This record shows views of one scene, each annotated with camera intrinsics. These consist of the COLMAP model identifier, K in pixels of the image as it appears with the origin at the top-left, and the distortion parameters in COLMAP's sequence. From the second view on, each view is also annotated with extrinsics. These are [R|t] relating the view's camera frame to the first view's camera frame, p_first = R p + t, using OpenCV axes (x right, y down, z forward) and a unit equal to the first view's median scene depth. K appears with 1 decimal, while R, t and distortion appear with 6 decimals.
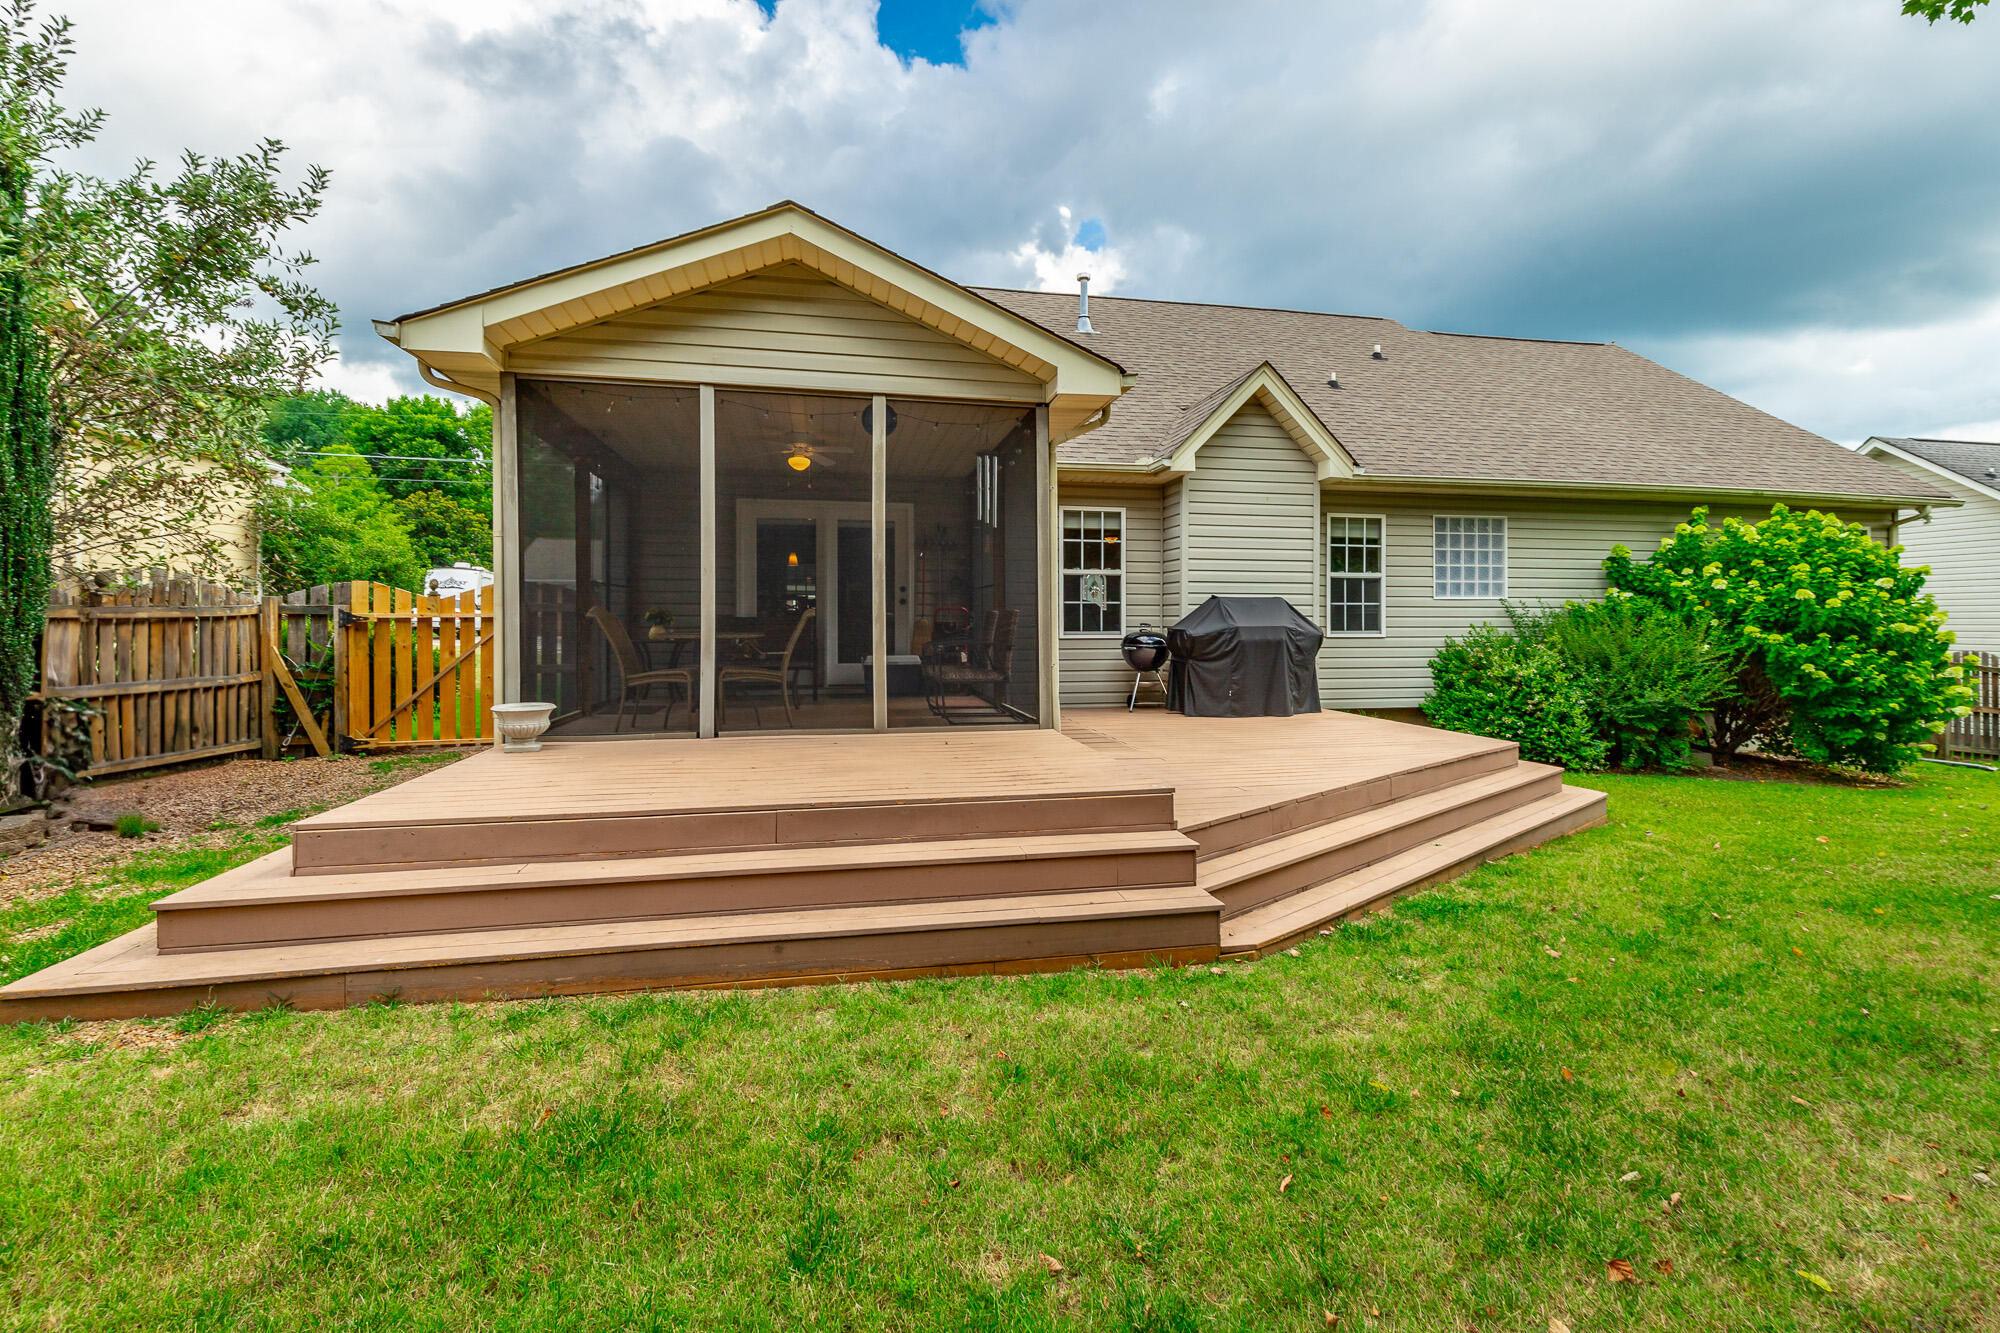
lens RADIAL K [[906.9, 0, 1040.5], [0, 906.9, 615.6], [0, 0, 1]] dist [0.010476, -0.002054]
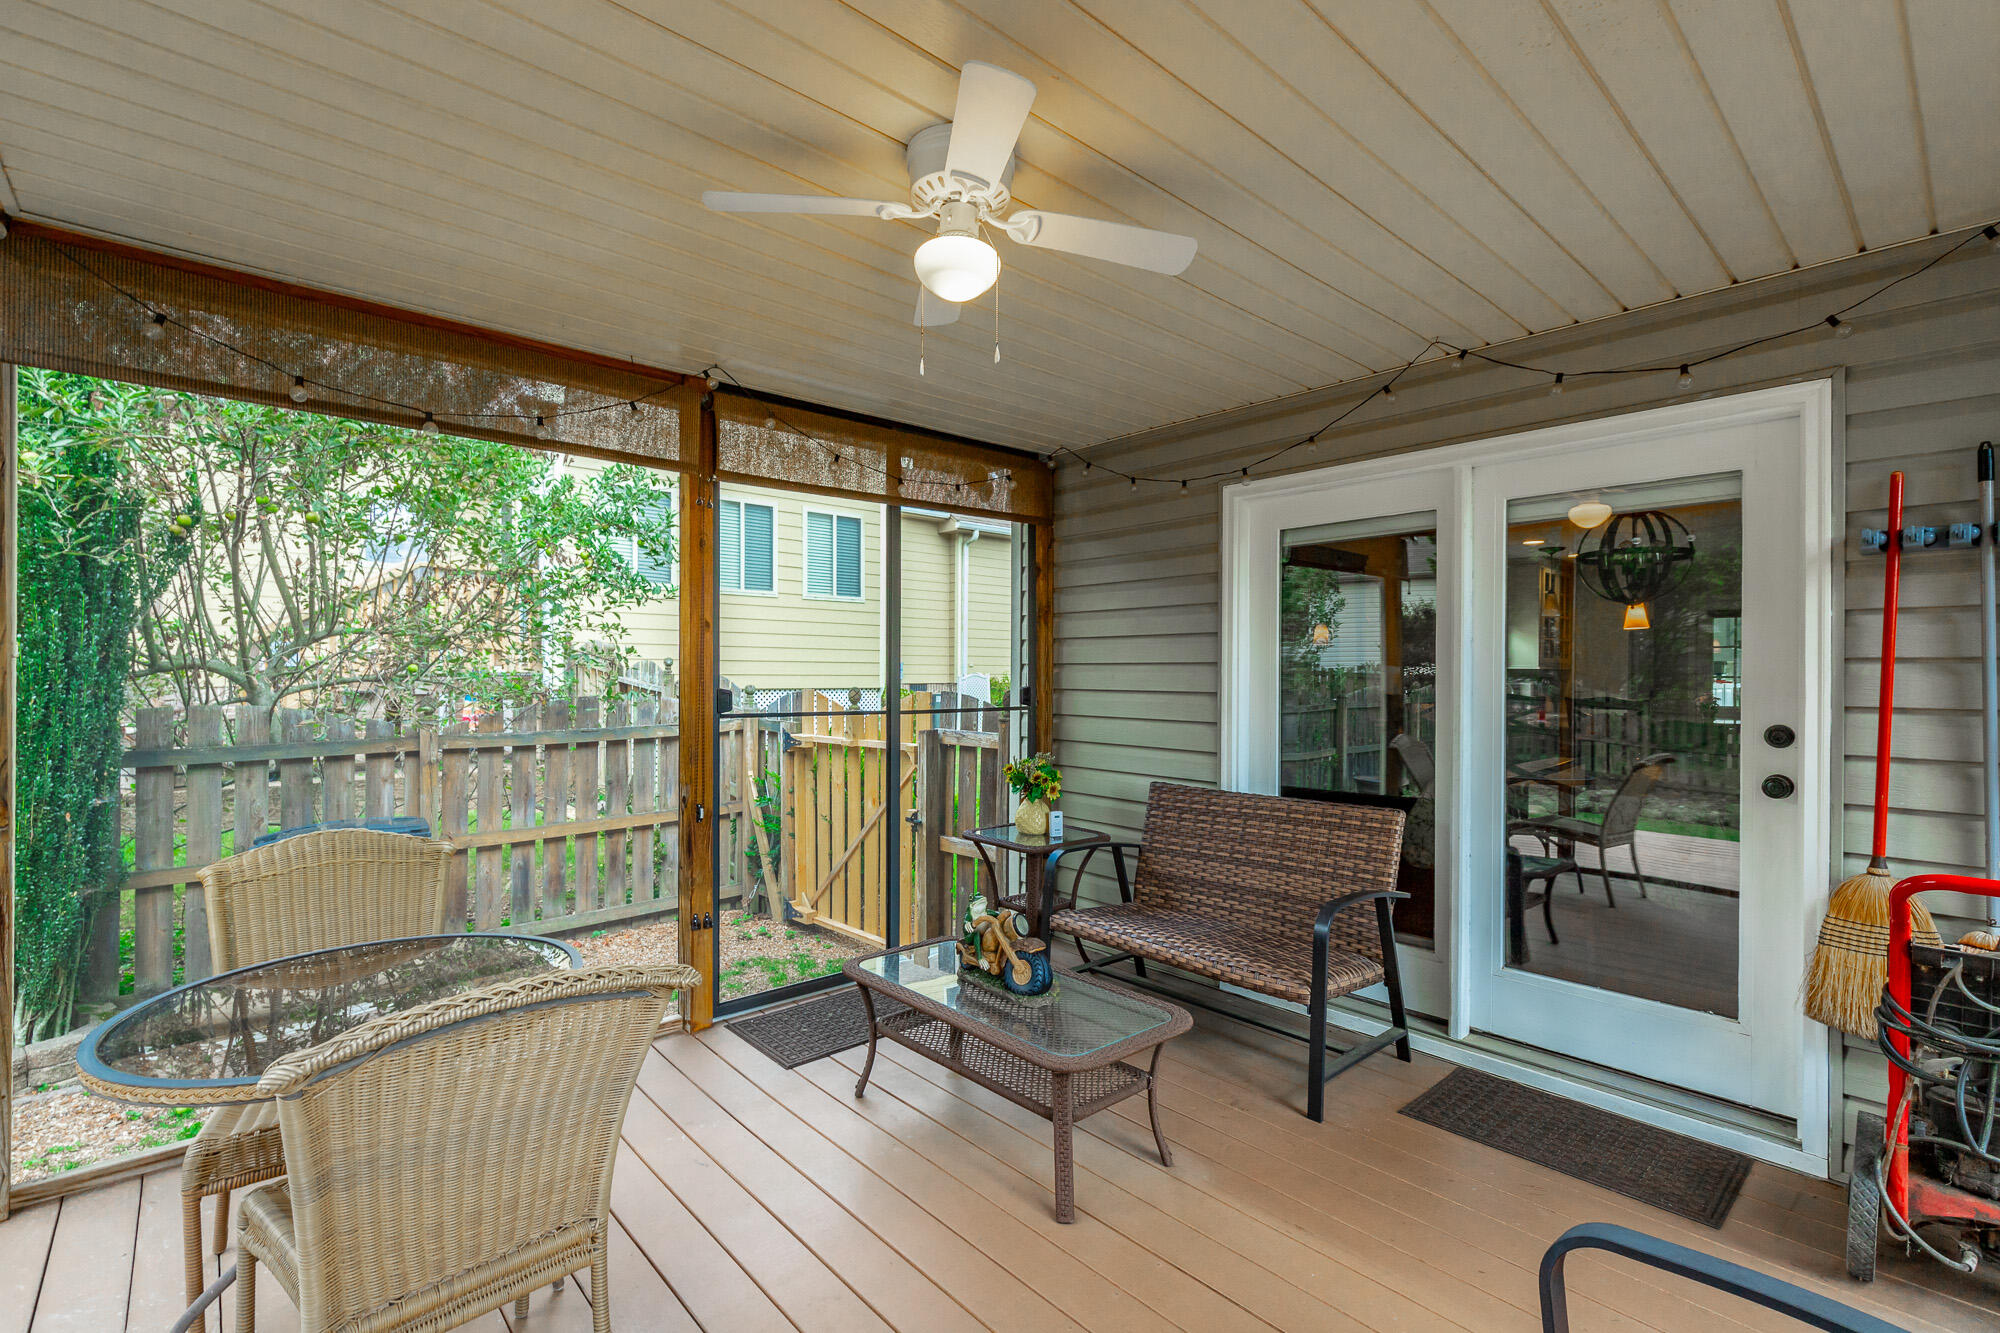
lens RADIAL K [[906.9, 0, 986.8], [0, 906.9, 671.4], [0, 0, 1]] dist [0.010476, -0.002054]
pose [[0.488003, 0.002232, -0.872839, -0.038875], [0.000662, 0.999995, 0.002927, -0.047745], [0.872842, -0.002006, 0.487999, 0.690377]]
